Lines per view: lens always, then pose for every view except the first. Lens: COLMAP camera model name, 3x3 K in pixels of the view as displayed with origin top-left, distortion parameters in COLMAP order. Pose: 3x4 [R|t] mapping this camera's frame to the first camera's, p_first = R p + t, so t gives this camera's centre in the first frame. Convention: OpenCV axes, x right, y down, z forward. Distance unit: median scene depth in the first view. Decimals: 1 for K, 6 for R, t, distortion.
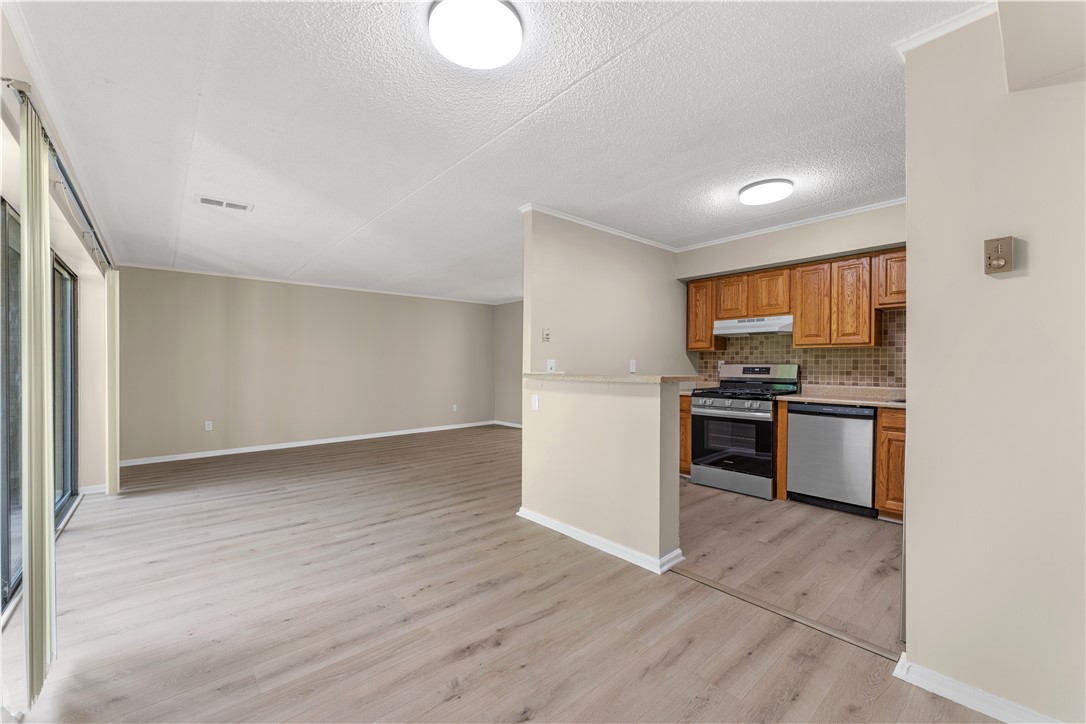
lens RADIAL K [[439.4, 0, 546.6], [0, 439.4, 369.4], [0, 0, 1]] dist [0.005457, -0.001598]
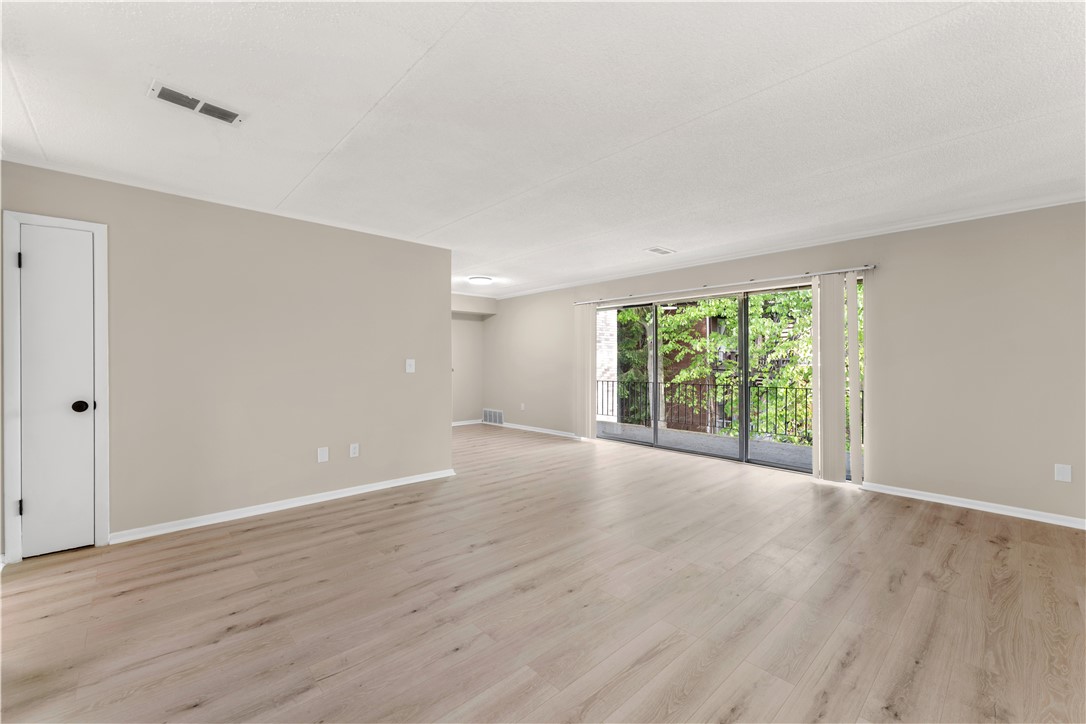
lens RADIAL K [[439.4, 0, 559.5], [0, 439.4, 360.8], [0, 0, 1]] dist [0.005457, -0.001598]
pose [[-0.998531, -0.000120, -0.054185, -0.236022], [-0.000622, 0.999957, 0.009252, -0.021602], [0.054182, 0.009272, -0.998488, 1.787244]]
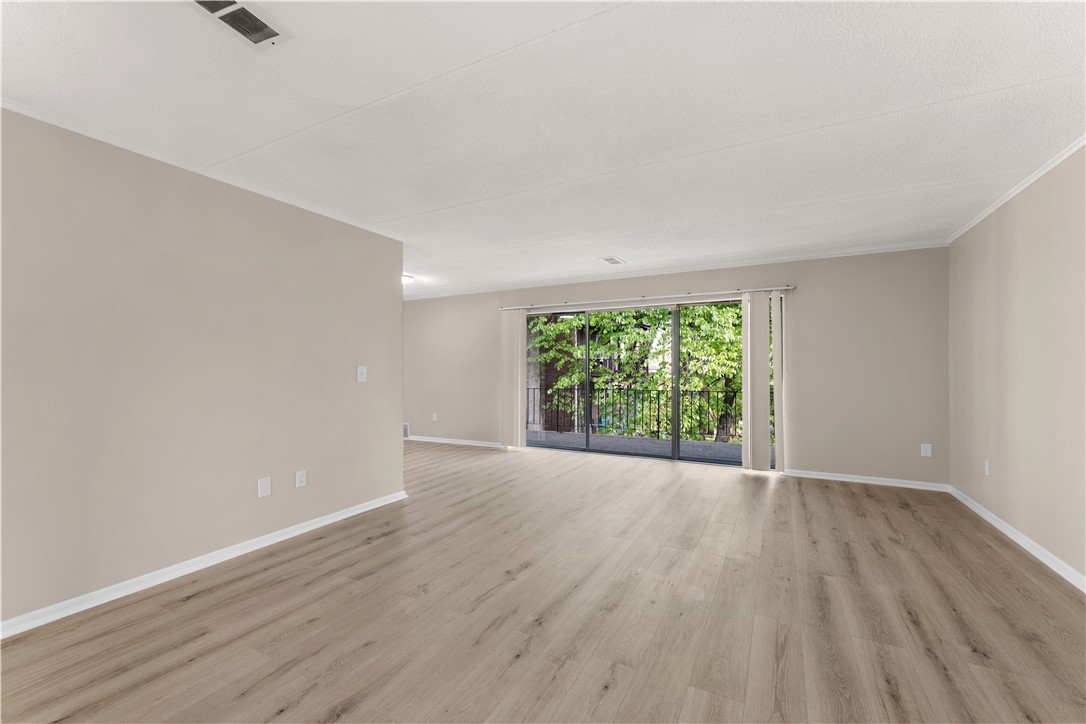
lens RADIAL K [[439.4, 0, 551.1], [0, 439.4, 365.7], [0, 0, 1]] dist [0.005457, -0.001598]
pose [[-0.929535, 0.001836, -0.368728, 0.008194], [0.000806, 0.999995, 0.002947, -0.018729], [0.368732, 0.002442, -0.929533, 1.701717]]
